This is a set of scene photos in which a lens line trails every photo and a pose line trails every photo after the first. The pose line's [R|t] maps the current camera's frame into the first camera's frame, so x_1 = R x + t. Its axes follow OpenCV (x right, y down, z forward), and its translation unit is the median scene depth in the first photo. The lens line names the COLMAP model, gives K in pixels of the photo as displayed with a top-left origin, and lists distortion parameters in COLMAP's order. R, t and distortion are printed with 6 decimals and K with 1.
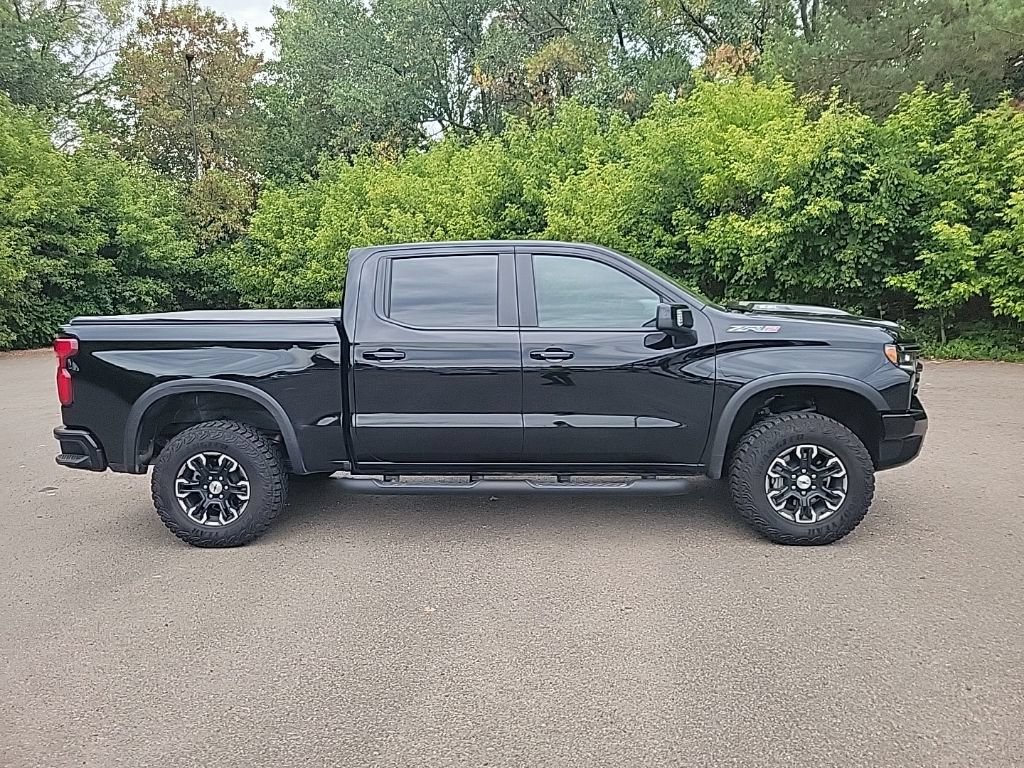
lens RADIAL K [[760.6, 0, 500.6], [0, 760.6, 377.2], [0, 0, 1]] dist [0.049959, -0.030865]
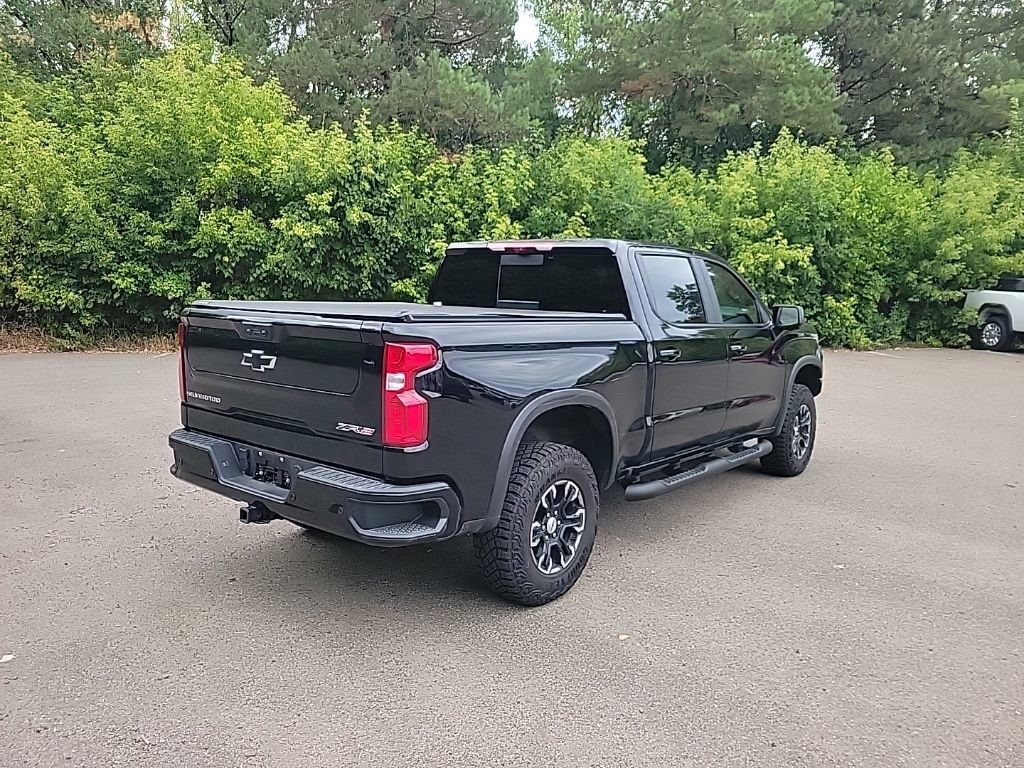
lens RADIAL K [[774.9, 0, 507.0], [0, 774.9, 370.0], [0, 0, 1]] dist [0.035205, -0.008455]
pose [[0.569692, -0.049166, 0.820386, -1.049145], [0.057204, 0.998160, 0.020096, -0.036566], [-0.819865, 0.035481, 0.571456, 0.565845]]
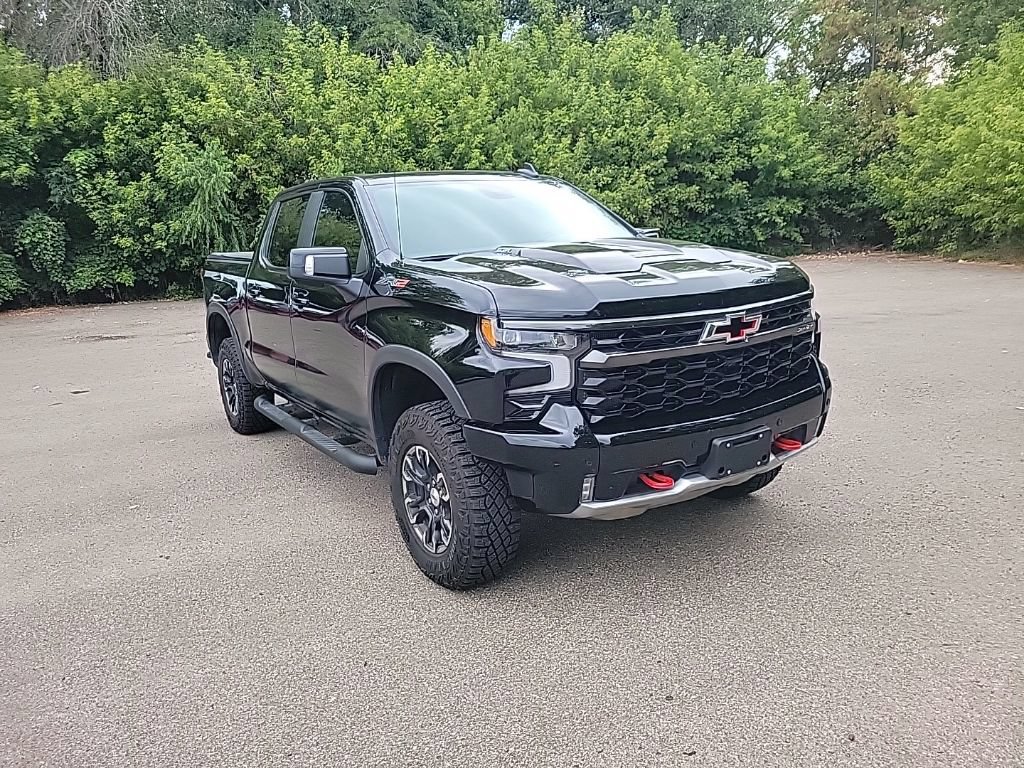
lens RADIAL K [[759.8, 0, 520.8], [0, 759.8, 383.1], [0, 0, 1]] dist [0.051244, -0.028526]
pose [[0.606176, 0.145139, -0.781975, 0.933004], [-0.053565, 0.988426, 0.141934, -0.072071], [0.793525, -0.044151, 0.606935, 0.591556]]
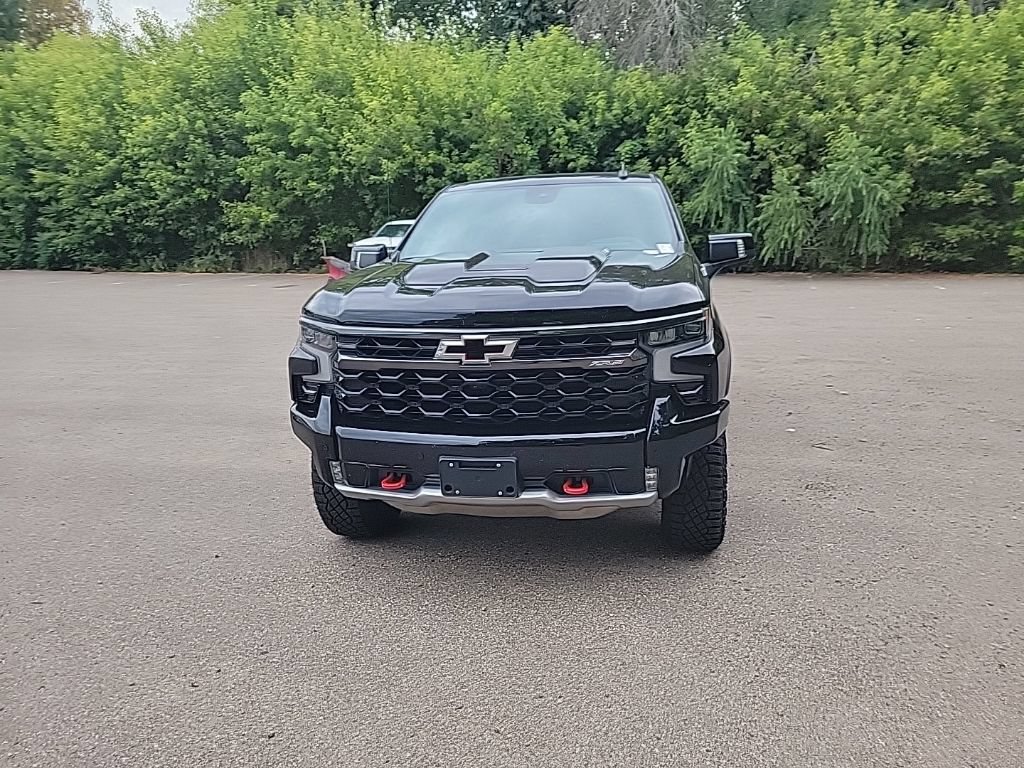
lens RADIAL K [[772.1, 0, 528.4], [0, 772.1, 366.4], [0, 0, 1]] dist [0.053481, -0.025306]
pose [[-0.096300, 0.194841, -0.976096, 1.144452], [-0.082105, 0.975757, 0.202873, -0.151863], [0.991960, 0.099679, -0.077968, 1.183145]]
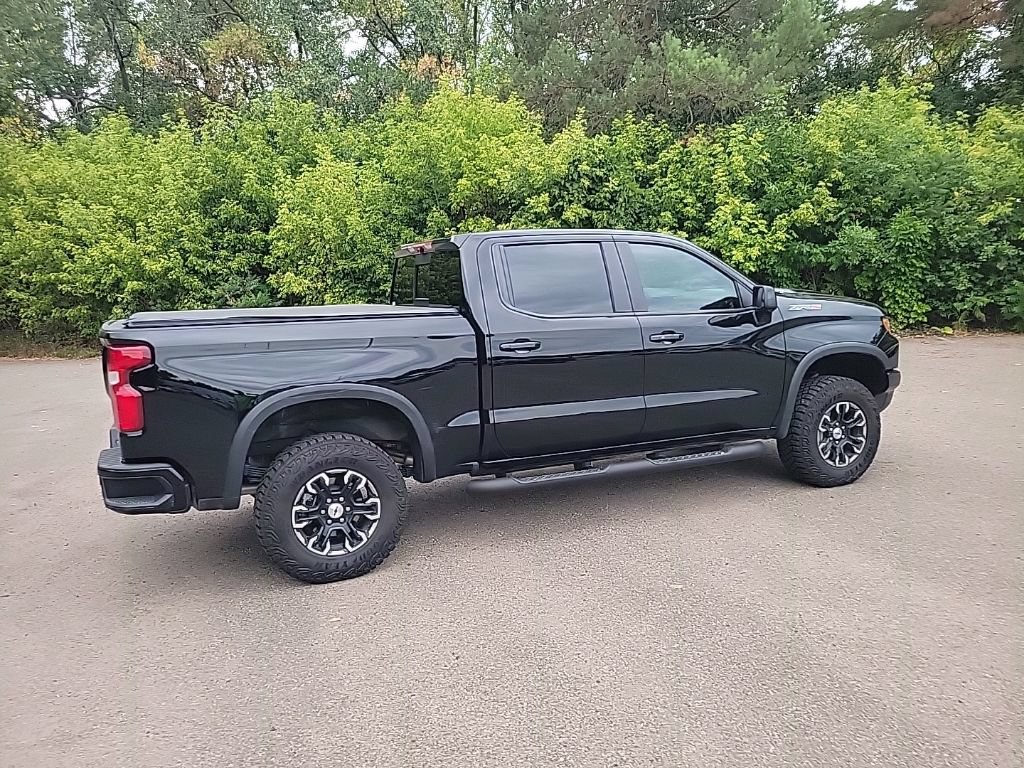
lens RADIAL K [[766.4, 0, 498.2], [0, 766.4, 377.1], [0, 0, 1]] dist [0.041691, -0.010005]
pose [[0.887978, -0.066831, 0.455005, -0.588177], [0.070313, 0.997482, 0.009287, -0.000264], [-0.454479, 0.023746, 0.890441, 0.147095]]
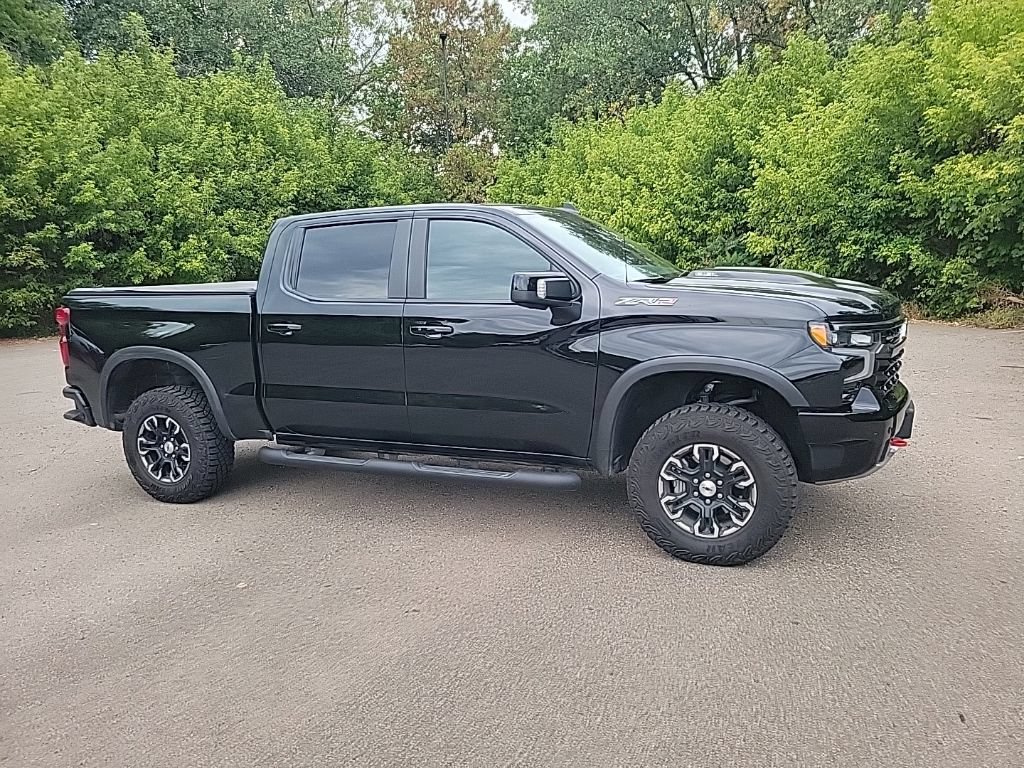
lens RADIAL K [[757.1, 0, 516.5], [0, 757.1, 388.9], [0, 0, 1]] dist [0.057144, -0.039219]
pose [[0.941165, 0.040719, -0.335486, 0.442787], [-0.020238, 0.997724, 0.064322, -0.017152], [0.337341, -0.053748, 0.939847, 0.157459]]
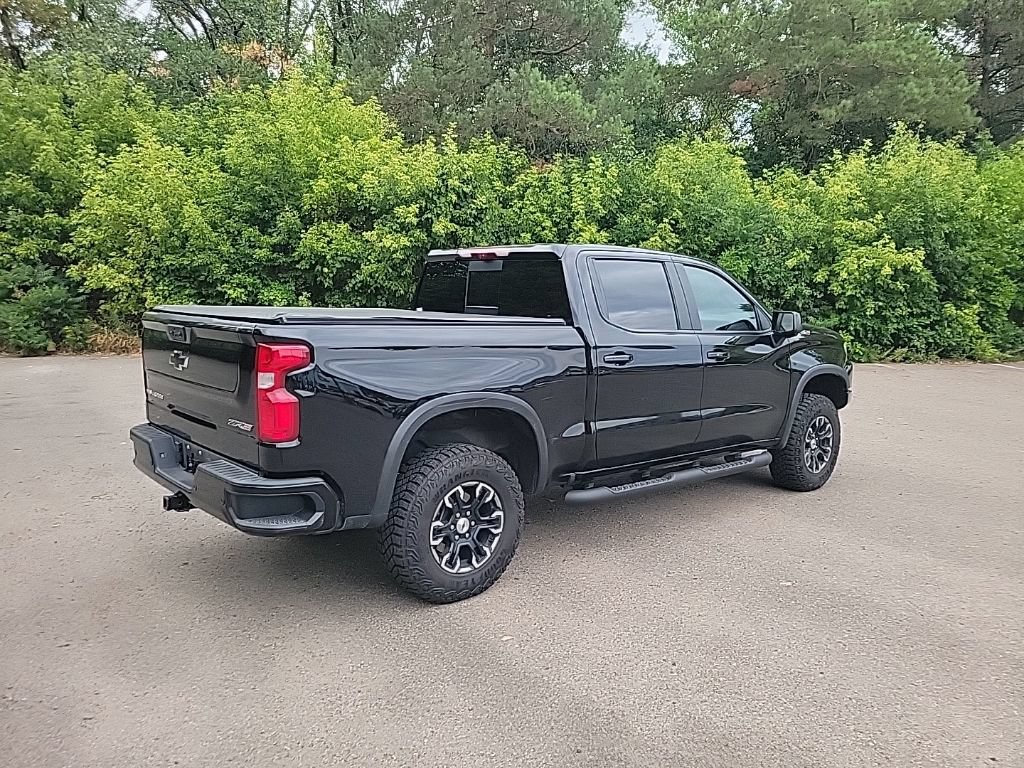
lens RADIAL K [[769.0, 0, 516.8], [0, 769.0, 384.5], [0, 0, 1]] dist [0.050760, -0.028911]
pose [[0.698518, -0.045123, 0.714169, -0.904899], [0.045730, 0.998785, 0.018377, -0.018088], [-0.714130, 0.019822, 0.699732, 0.380282]]
